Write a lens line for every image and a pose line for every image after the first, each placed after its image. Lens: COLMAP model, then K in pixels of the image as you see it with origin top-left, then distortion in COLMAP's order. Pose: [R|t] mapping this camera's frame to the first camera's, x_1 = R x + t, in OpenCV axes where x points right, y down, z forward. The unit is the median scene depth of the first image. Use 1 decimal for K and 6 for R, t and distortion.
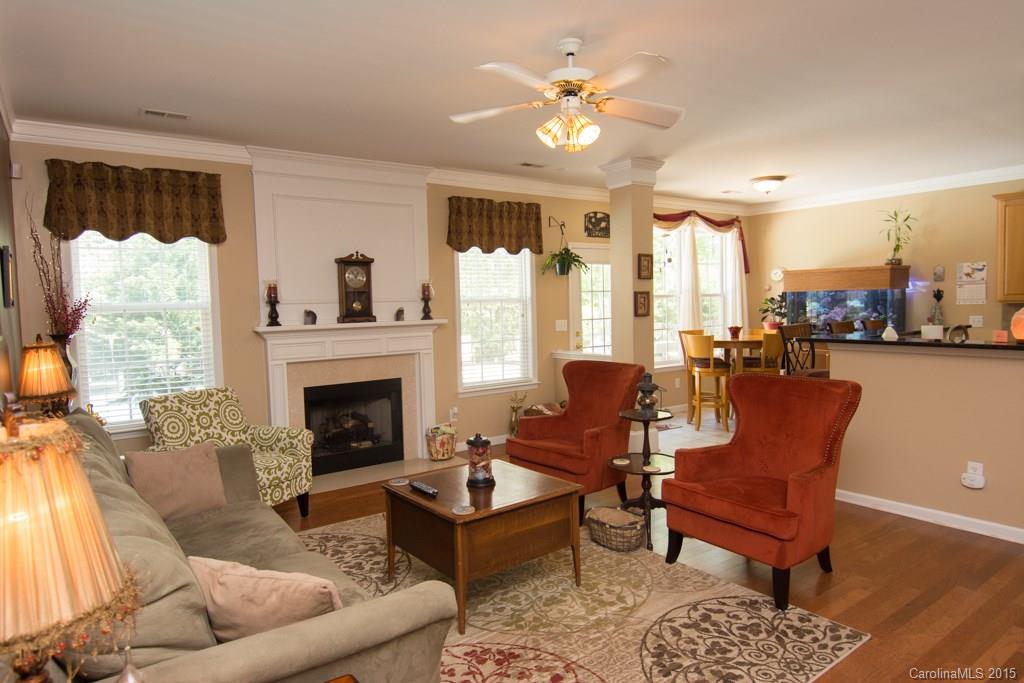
lens RADIAL K [[637.4, 0, 512.0], [0, 637.4, 341.5], [0, 0, 1]] dist [-0.007736, -0.003866]
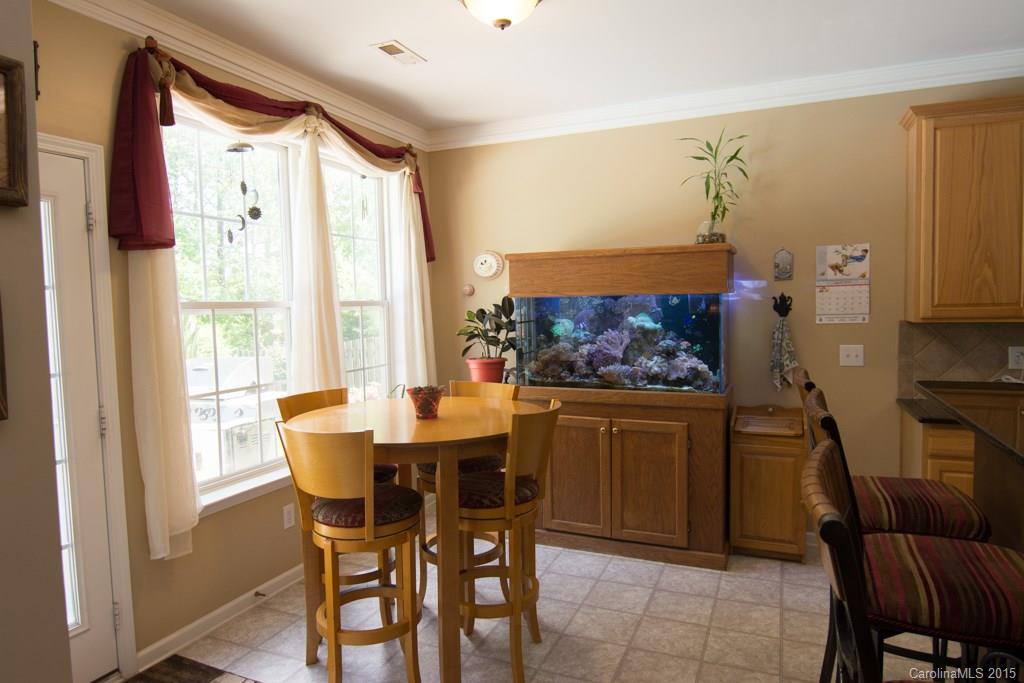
lens RADIAL K [[637.4, 0, 512.0], [0, 637.4, 341.5], [0, 0, 1]] dist [-0.007736, -0.003866]
pose [[0.861850, -0.023195, 0.506632, 0.190402], [0.030464, 0.999517, -0.006064, -0.043298], [-0.506247, 0.020661, 0.862141, 0.606249]]
